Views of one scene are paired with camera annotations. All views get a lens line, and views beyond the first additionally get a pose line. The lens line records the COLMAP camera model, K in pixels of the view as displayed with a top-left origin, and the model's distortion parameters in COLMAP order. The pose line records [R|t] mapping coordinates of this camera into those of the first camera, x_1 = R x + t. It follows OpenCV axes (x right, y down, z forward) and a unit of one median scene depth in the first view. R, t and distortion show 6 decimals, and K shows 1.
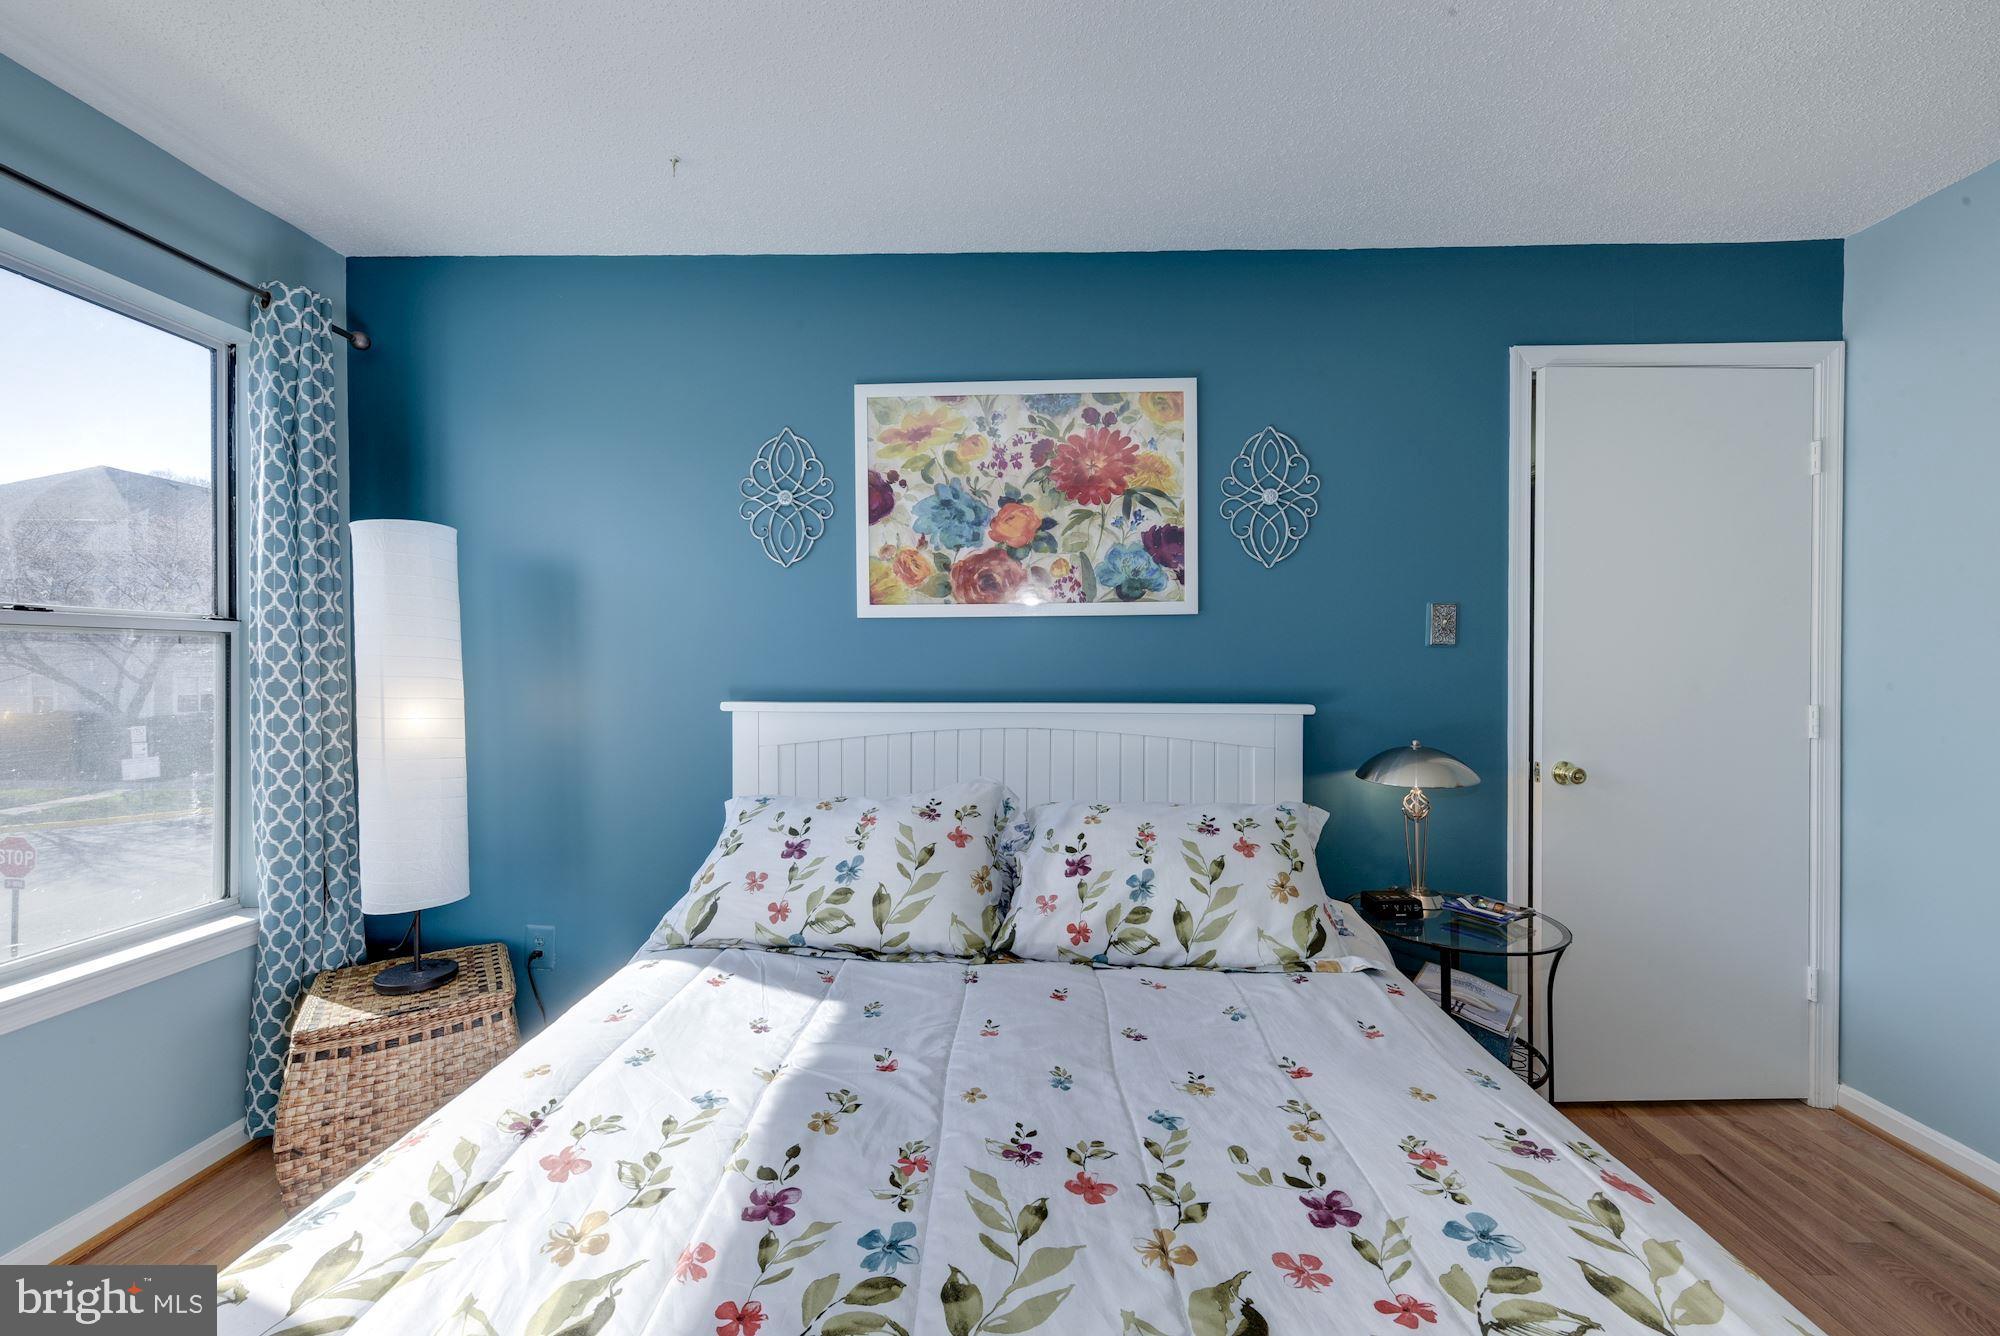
lens RADIAL K [[779.2, 0, 994.7], [0, 779.2, 665.6], [0, 0, 1]] dist [0.006438, -0.002174]
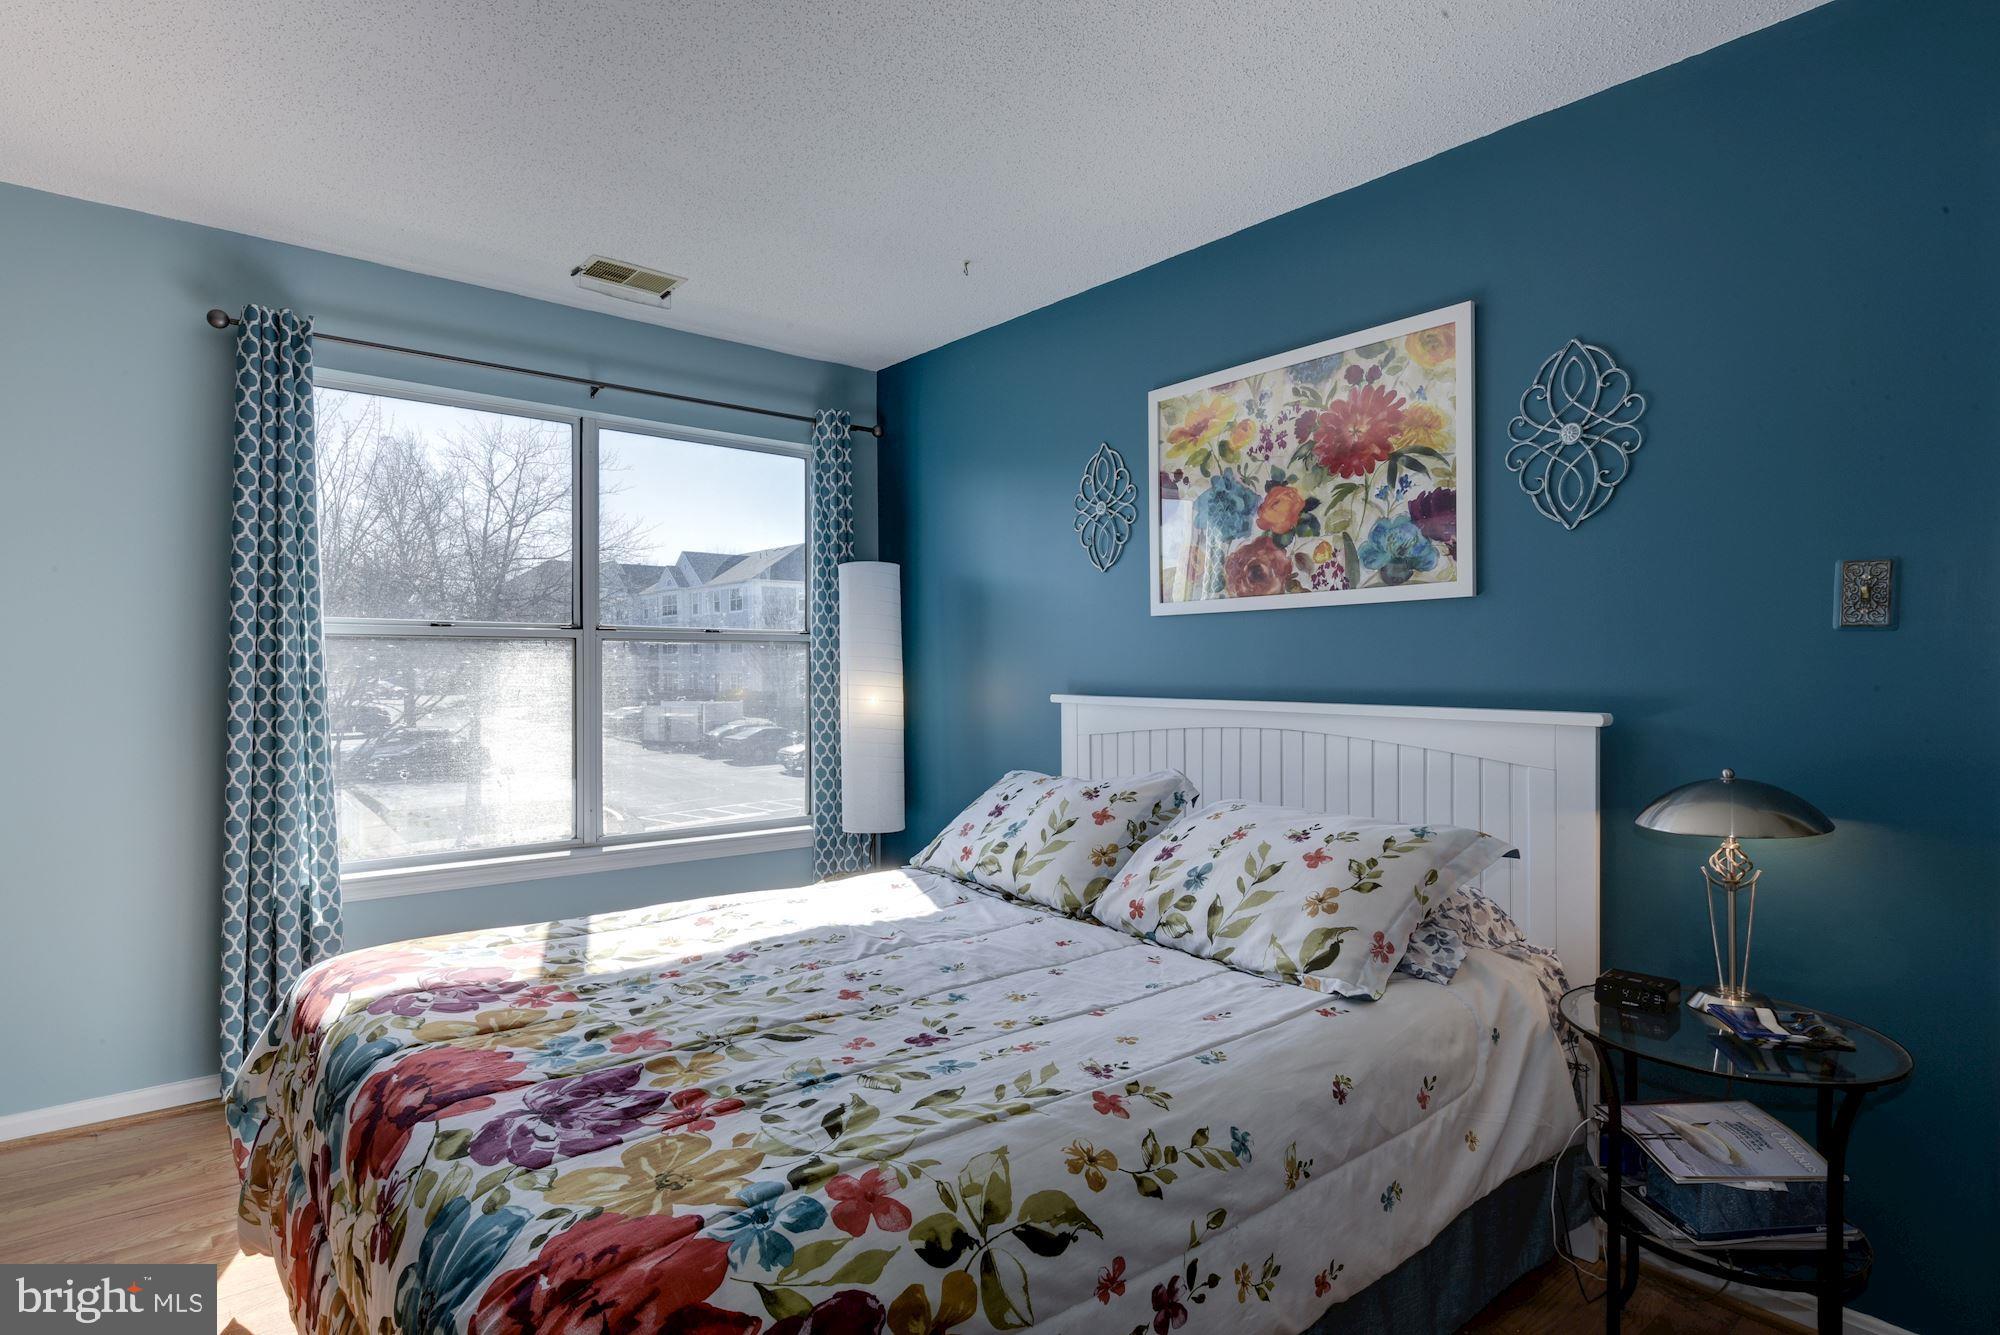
lens RADIAL K [[1005.5, 0, 1011.6], [0, 1005.5, 670.2], [0, 0, 1]] dist [0.005513, -0.000259]
pose [[0.679450, 0.002703, -0.733717, 0.692034], [-0.000846, 0.999995, 0.002900, 0.007135], [0.733722, -0.001350, 0.679449, -0.046315]]
